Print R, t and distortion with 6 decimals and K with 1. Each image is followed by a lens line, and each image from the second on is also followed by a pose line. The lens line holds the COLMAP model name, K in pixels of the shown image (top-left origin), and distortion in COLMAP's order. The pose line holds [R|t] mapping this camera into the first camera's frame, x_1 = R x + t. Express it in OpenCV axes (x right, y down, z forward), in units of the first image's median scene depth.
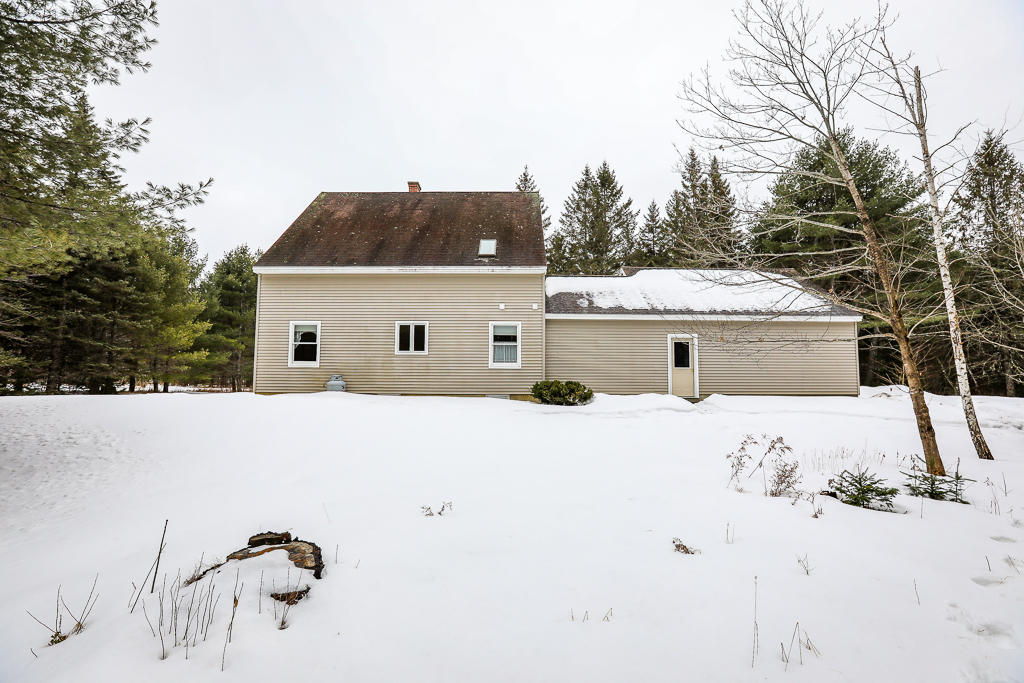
lens RADIAL K [[518.2, 0, 511.1], [0, 518.2, 340.4], [0, 0, 1]] dist [-0.003364, -0.000310]
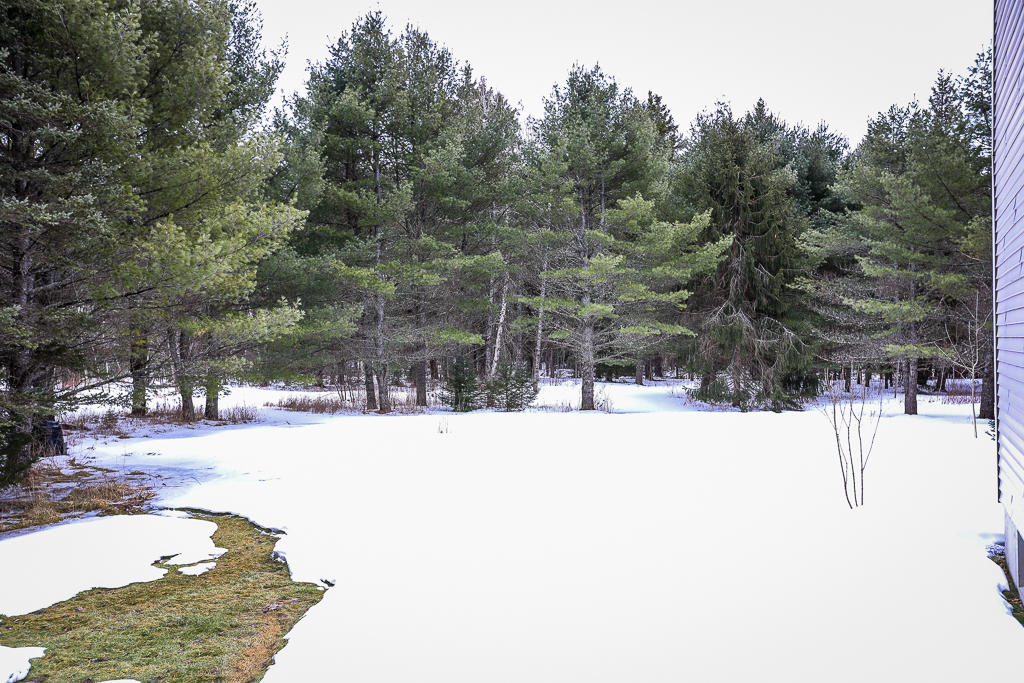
lens RADIAL K [[1028.5, 0, 512.5], [0, 1028.5, 342.0], [0, 0, 1]] dist [0.096481, 0.000000]
pose [[0.943287, -0.017834, -0.331498, -0.201655], [0.042891, 0.996734, 0.068423, 0.004300], [0.329196, -0.078761, 0.940971, 0.352761]]
